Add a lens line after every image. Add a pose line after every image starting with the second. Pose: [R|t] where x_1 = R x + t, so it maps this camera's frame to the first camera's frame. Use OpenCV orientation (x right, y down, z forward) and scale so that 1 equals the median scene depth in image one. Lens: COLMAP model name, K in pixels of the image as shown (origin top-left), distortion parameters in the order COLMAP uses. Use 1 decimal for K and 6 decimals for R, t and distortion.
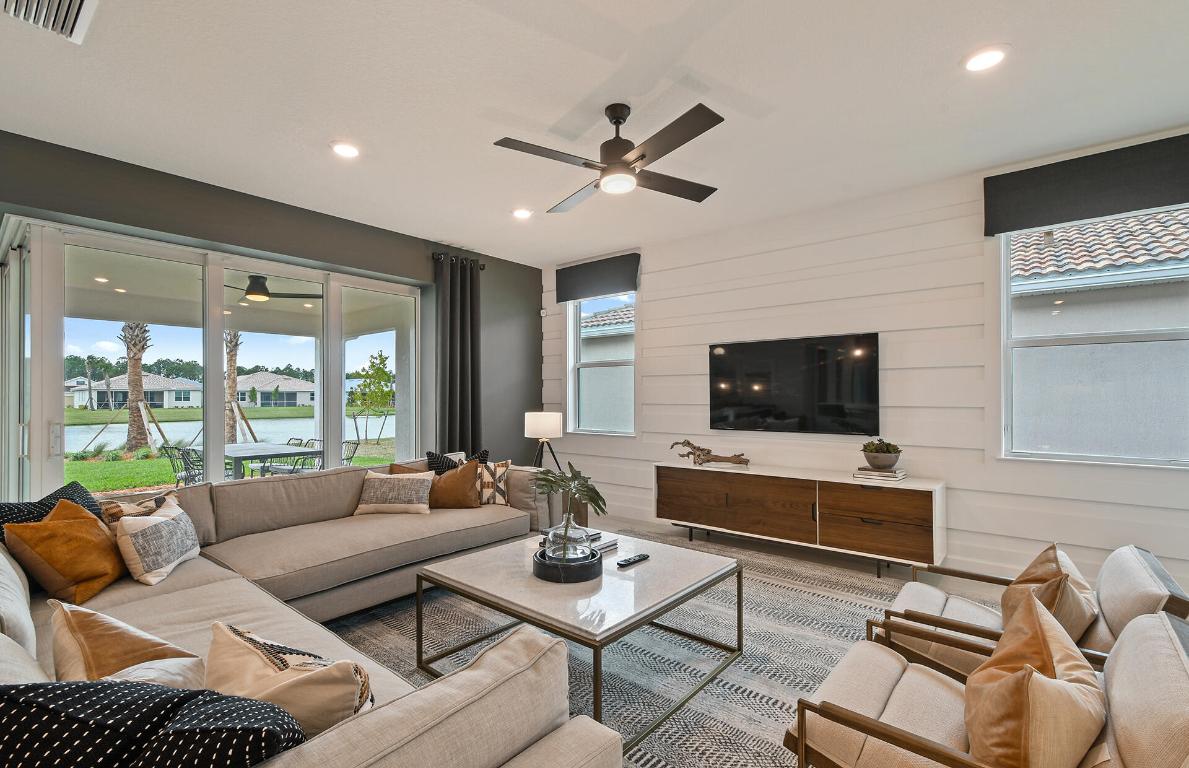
lens RADIAL K [[527.7, 0, 588.2], [0, 527.7, 389.2], [0, 0, 1]] dist [0.007333, -0.001911]
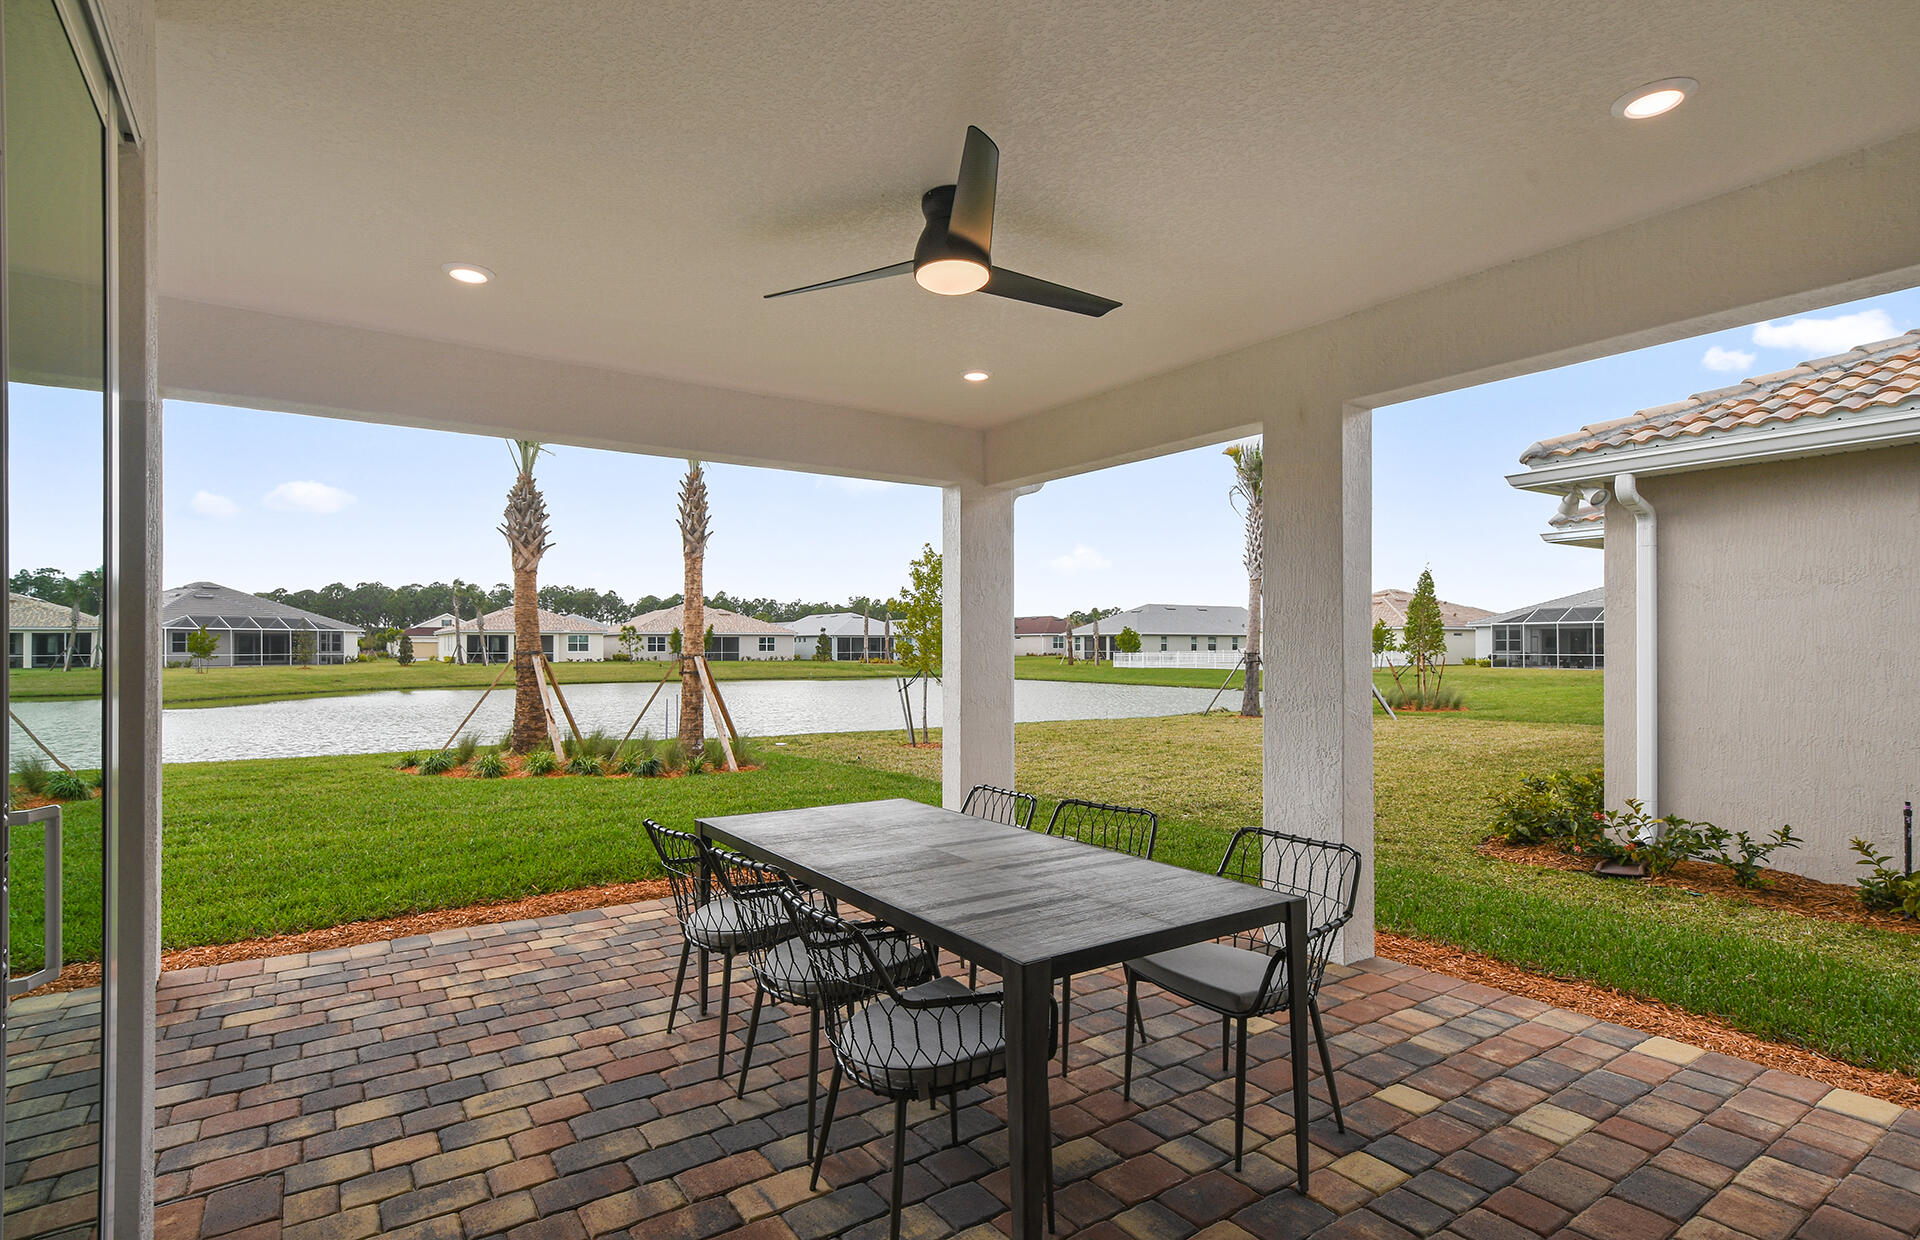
lens RADIAL K [[948.9, 0, 966.7], [0, 948.9, 632.4], [0, 0, 1]] dist [0.004462, 0.000285]
pose [[0.965549, -0.001186, -0.260217, -0.134345], [0.001374, 0.999999, 0.000542, 0.001215], [0.260216, -0.000881, 0.965550, 0.147521]]
